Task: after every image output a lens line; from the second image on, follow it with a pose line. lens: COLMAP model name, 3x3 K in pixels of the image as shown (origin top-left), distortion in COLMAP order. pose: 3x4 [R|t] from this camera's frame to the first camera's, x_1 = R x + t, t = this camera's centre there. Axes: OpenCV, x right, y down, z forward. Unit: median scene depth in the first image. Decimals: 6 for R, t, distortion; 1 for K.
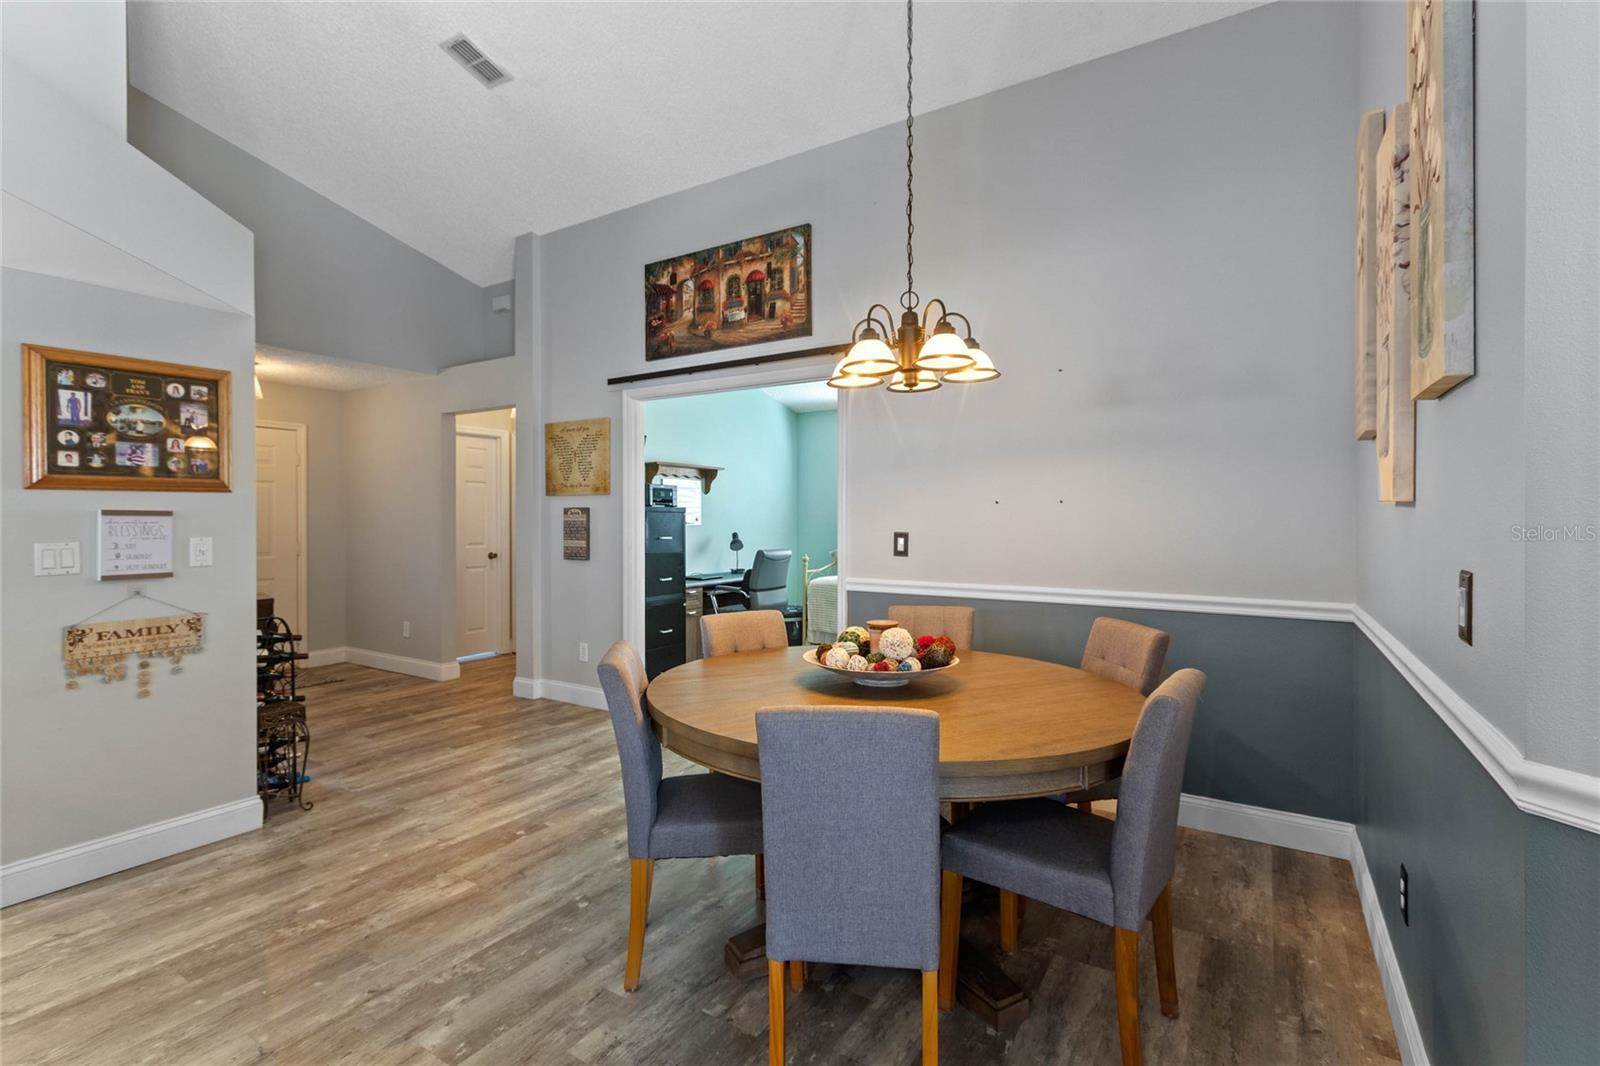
lens RADIAL K [[715.2, 0, 800.0], [0, 715.2, 533.0], [0, 0, 1]] dist [-0.001995, 0.000030]
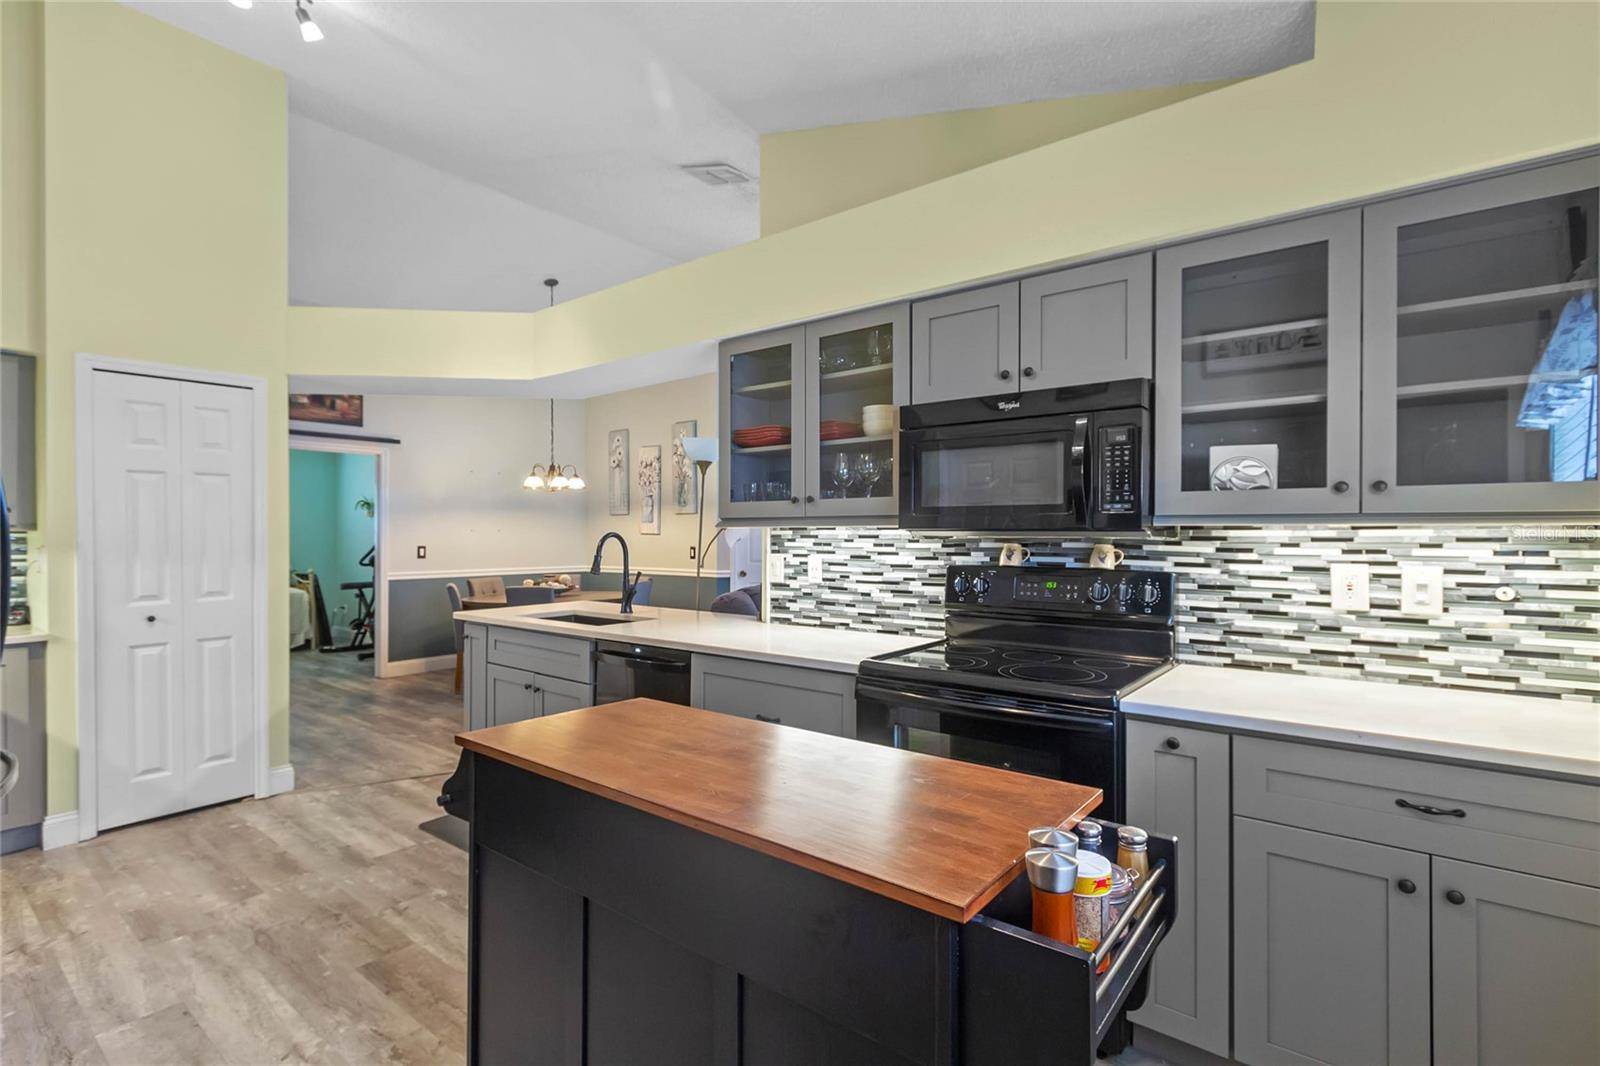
lens RADIAL K [[761.0, 0, 800.0], [0, 761.0, 533.0], [0, 0, 1]] dist [-0.001135, -0.000148]
pose [[0.111081, 0.004846, 0.993800, -1.589671], [0.031054, 0.999483, -0.008345, 0.011863], [-0.993326, 0.031789, 0.110873, -0.178993]]
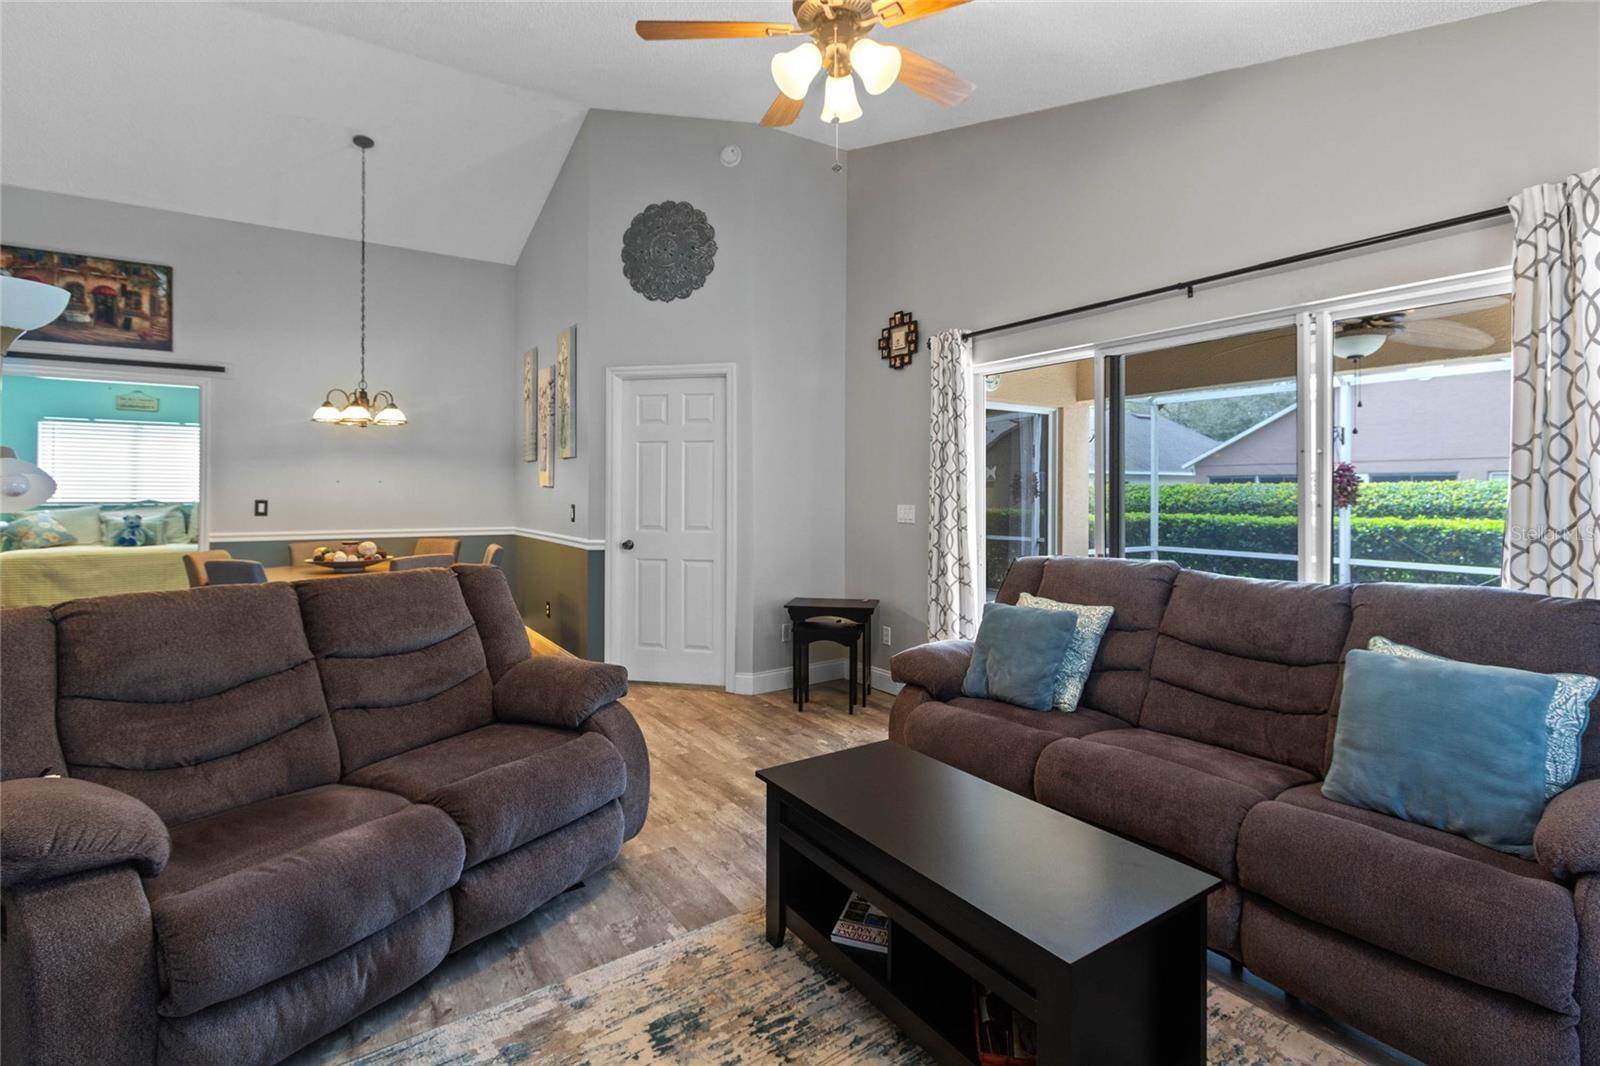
lens RADIAL K [[758.1, 0, 799.0], [0, 758.1, 485.1], [0, 0, 1]] dist [-0.001578, -0.000444]
pose [[0.411359, 0.009765, 0.911421, -0.771550], [0.022397, 0.999532, -0.020817, 0.024058], [-0.911198, 0.028976, 0.410948, -0.610977]]
